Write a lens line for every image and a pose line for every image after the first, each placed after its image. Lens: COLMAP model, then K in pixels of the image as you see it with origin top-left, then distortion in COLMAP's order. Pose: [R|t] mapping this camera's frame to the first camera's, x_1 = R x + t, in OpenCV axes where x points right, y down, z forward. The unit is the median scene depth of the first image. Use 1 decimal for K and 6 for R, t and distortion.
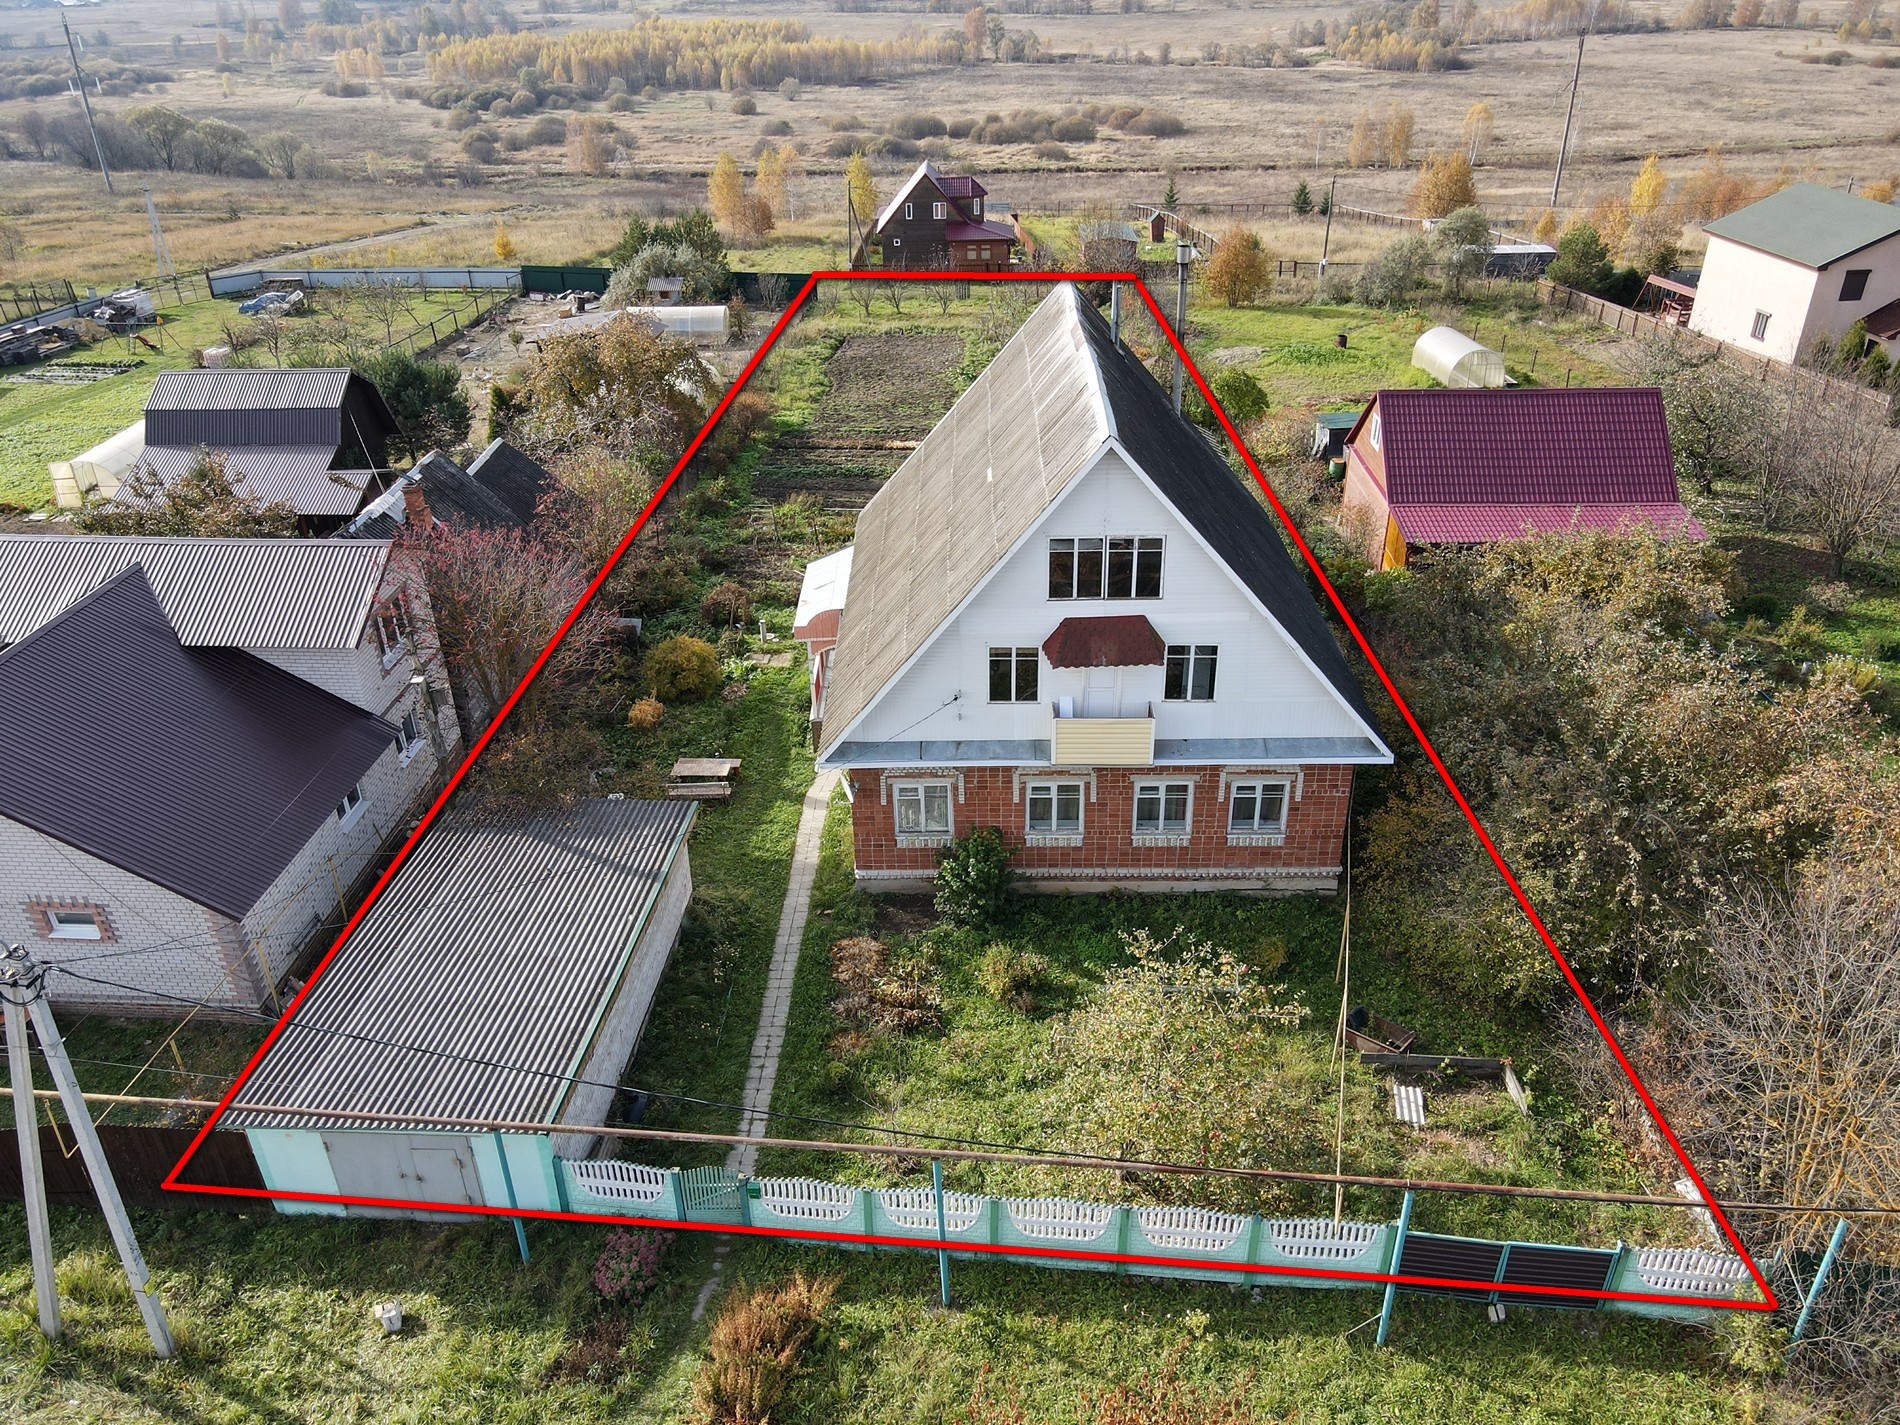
lens RADIAL K [[1392.1, 0, 950.0], [0, 1392.1, 712.5], [0, 0, 1]] dist [0.012611, -0.002563]
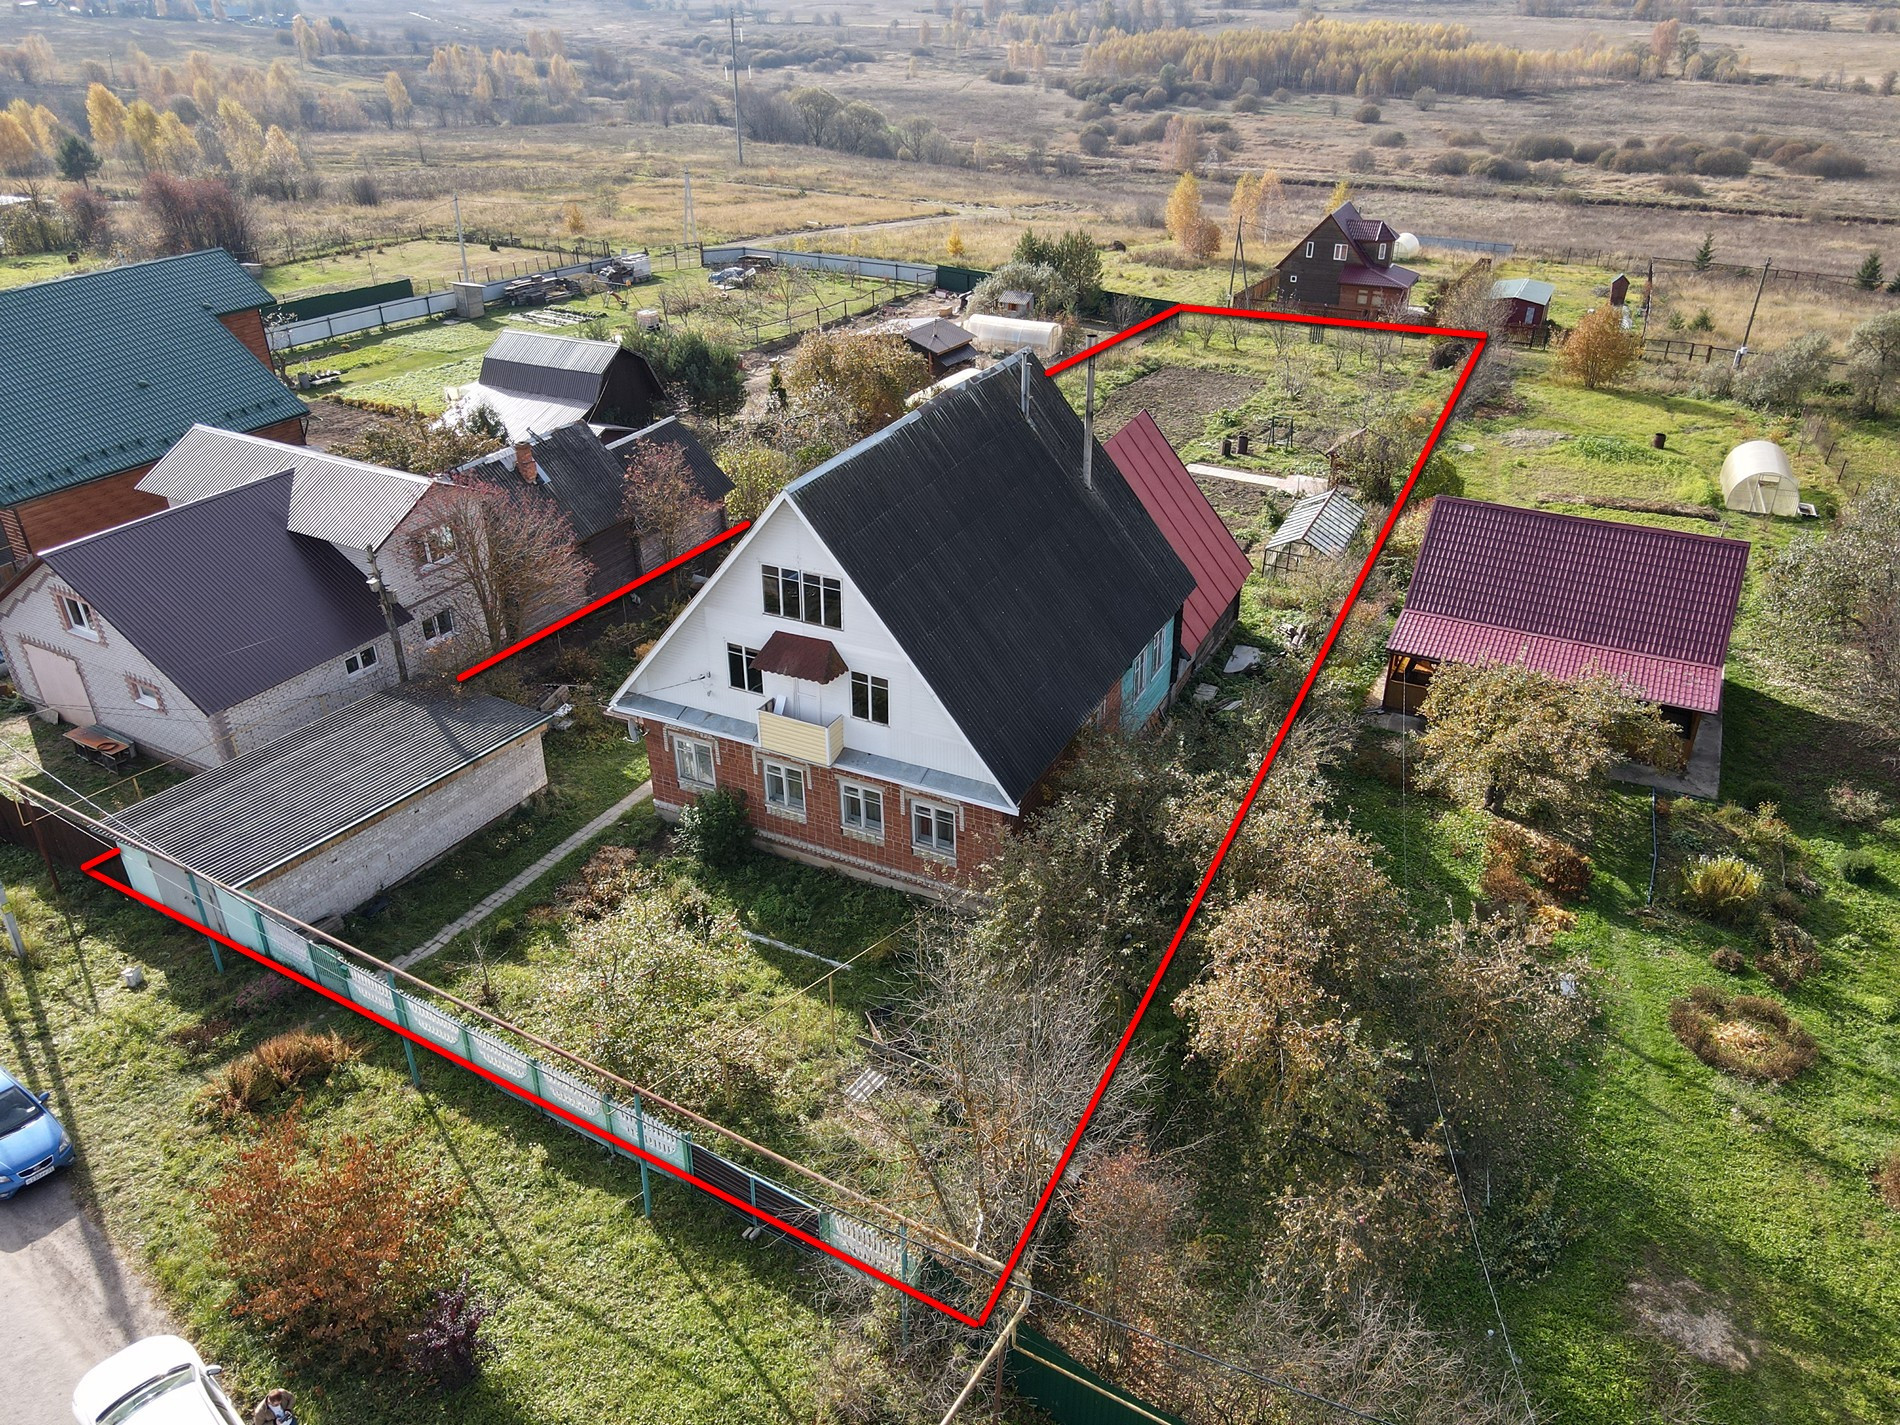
lens RADIAL K [[1392.1, 0, 950.0], [0, 1392.1, 712.5], [0, 0, 1]] dist [0.012611, -0.002563]
pose [[0.901998, 0.220930, -0.370930, 0.205810], [-0.219211, 0.974526, 0.047378, -0.026672], [0.371948, 0.038577, 0.927452, -0.022230]]
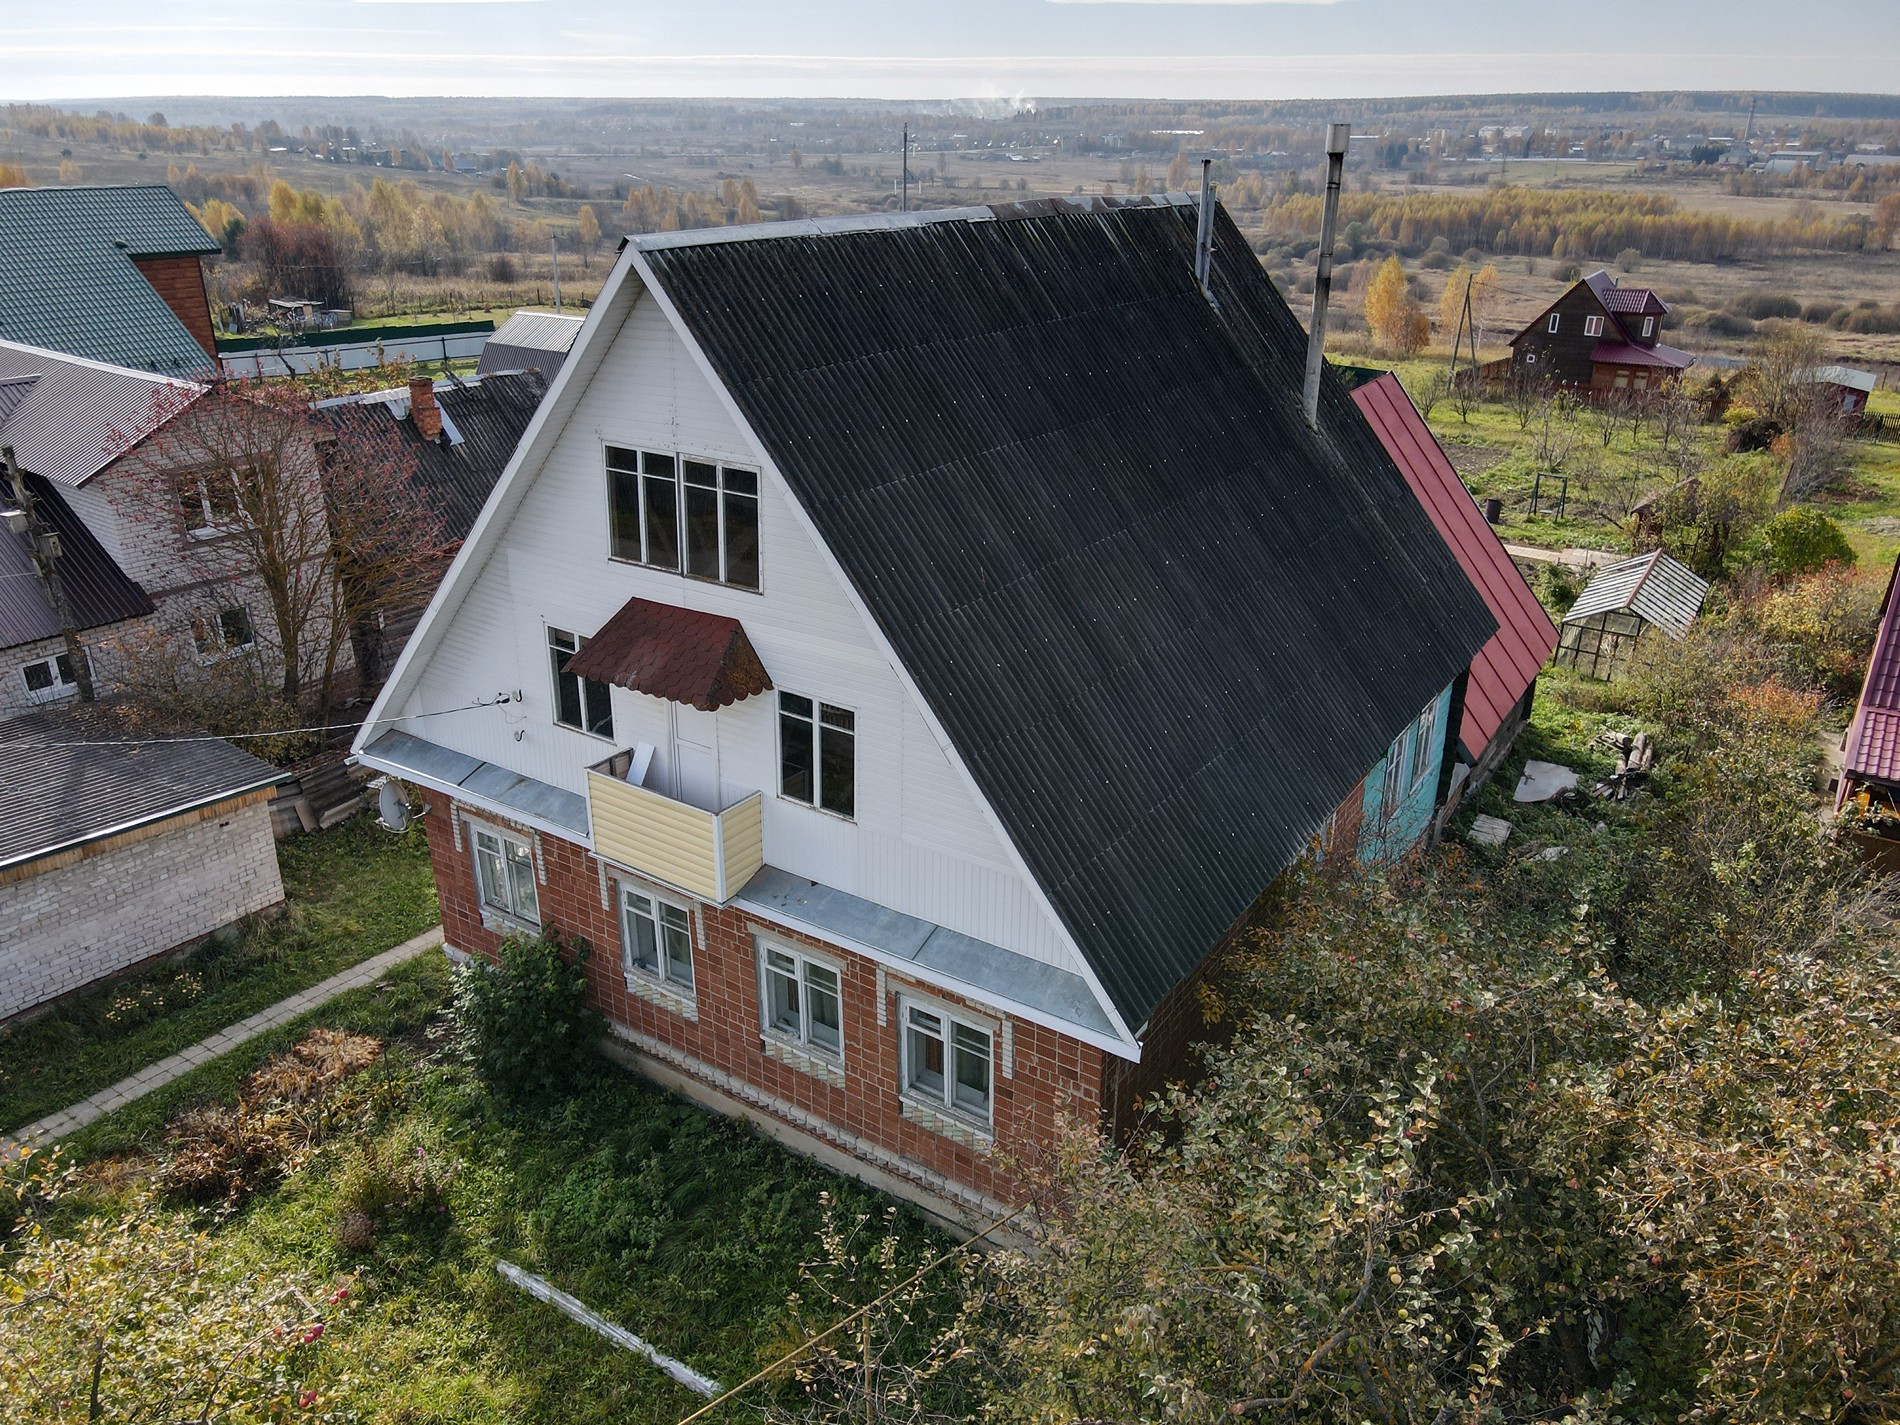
lens RADIAL K [[1392.1, 0, 950.0], [0, 1392.1, 712.5], [0, 0, 1]] dist [0.012611, -0.002563]
pose [[0.841215, 0.233190, -0.487831, 0.141878], [-0.284068, 0.958277, -0.031776, -0.012504], [0.460068, 0.165307, 0.872360, 0.171706]]
